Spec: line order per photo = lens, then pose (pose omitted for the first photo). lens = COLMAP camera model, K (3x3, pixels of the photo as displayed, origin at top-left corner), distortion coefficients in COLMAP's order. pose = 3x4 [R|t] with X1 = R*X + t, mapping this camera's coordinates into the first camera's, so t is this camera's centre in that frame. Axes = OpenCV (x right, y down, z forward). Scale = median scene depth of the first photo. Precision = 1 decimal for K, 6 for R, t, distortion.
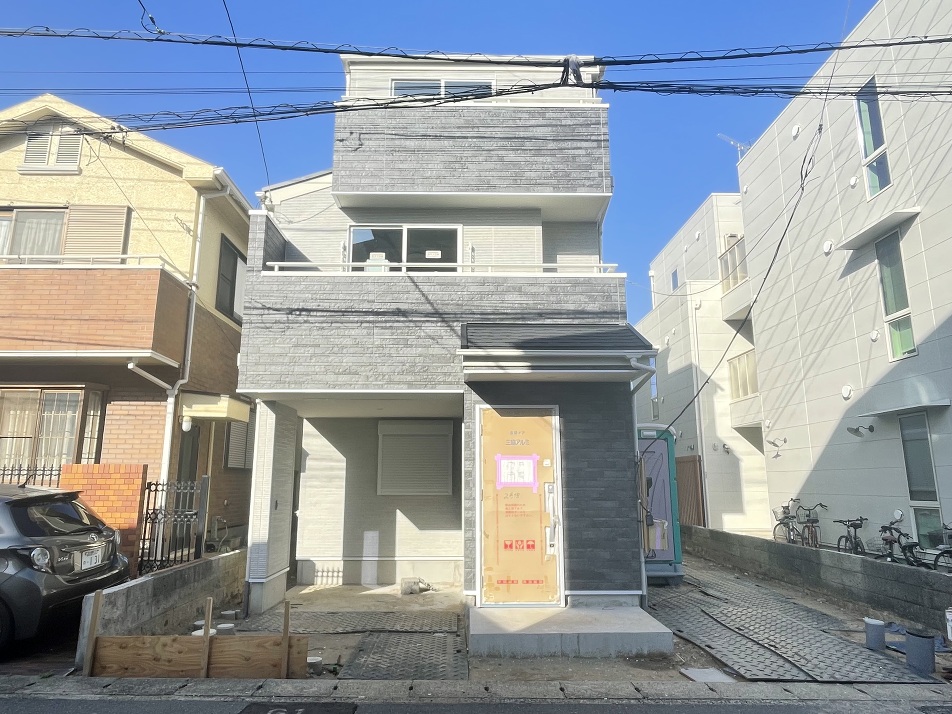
lens RADIAL K [[622.4, 0, 476.0], [0, 622.4, 357.0], [0, 0, 1]] dist [0.004163, 0.001239]
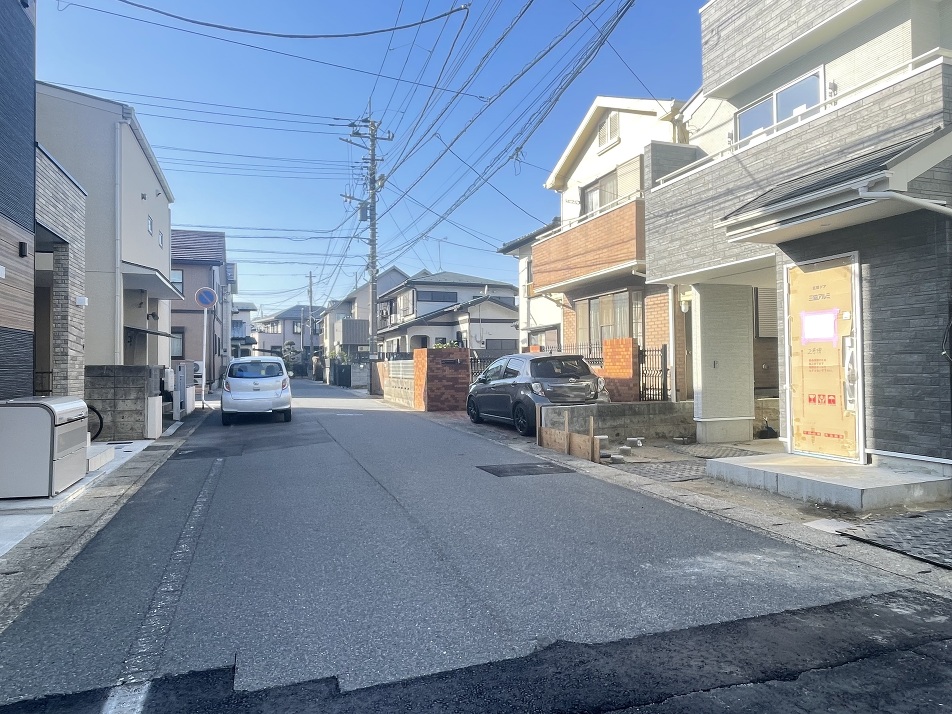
lens RADIAL K [[622.4, 0, 476.0], [0, 622.4, 357.0], [0, 0, 1]] dist [0.004163, 0.001239]
pose [[0.325341, -0.018883, -0.945408, 0.800352], [0.196665, 0.979289, 0.048118, 0.076001], [0.924920, -0.201583, 0.322317, 0.173994]]
